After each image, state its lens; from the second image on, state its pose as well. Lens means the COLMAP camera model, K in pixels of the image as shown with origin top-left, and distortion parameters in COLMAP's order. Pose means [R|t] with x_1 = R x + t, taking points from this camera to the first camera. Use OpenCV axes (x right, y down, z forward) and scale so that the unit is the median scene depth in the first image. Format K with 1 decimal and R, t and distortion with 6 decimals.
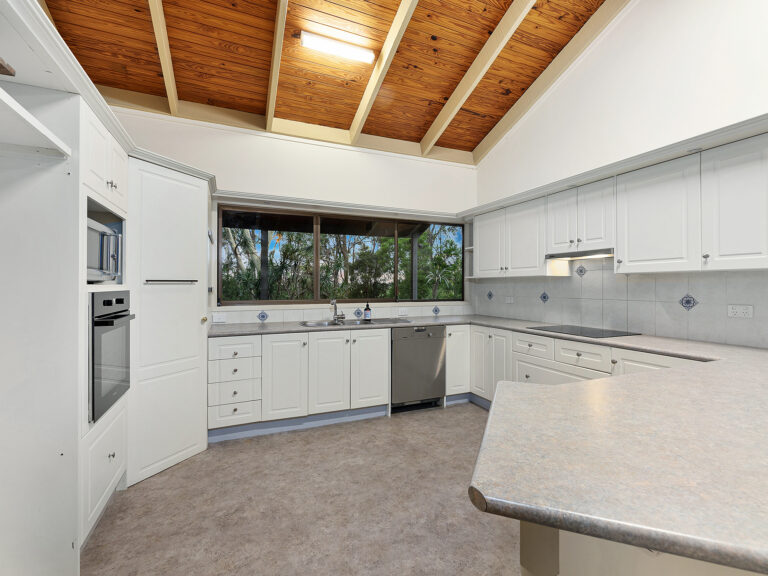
lens RADIAL K [[363.8, 0, 387.7], [0, 363.8, 281.6], [0, 0, 1]] dist [0.041239, 0.001169]
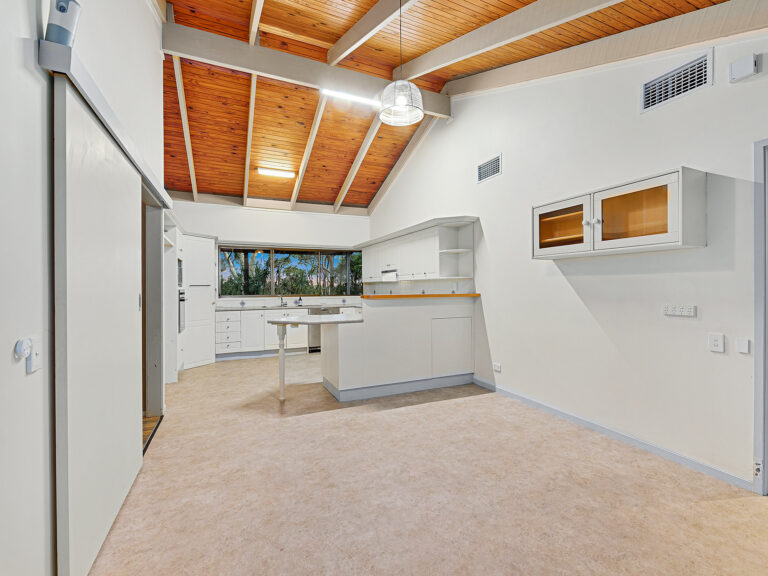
lens RADIAL K [[363.8, 0, 387.8], [0, 363.8, 287.7], [0, 0, 1]] dist [0.041239, 0.001169]
pose [[0.999976, -0.006780, -0.001385, 0.424078], [0.006805, 0.999797, 0.018940, -0.018118], [0.001257, -0.018949, 0.999820, -0.921857]]
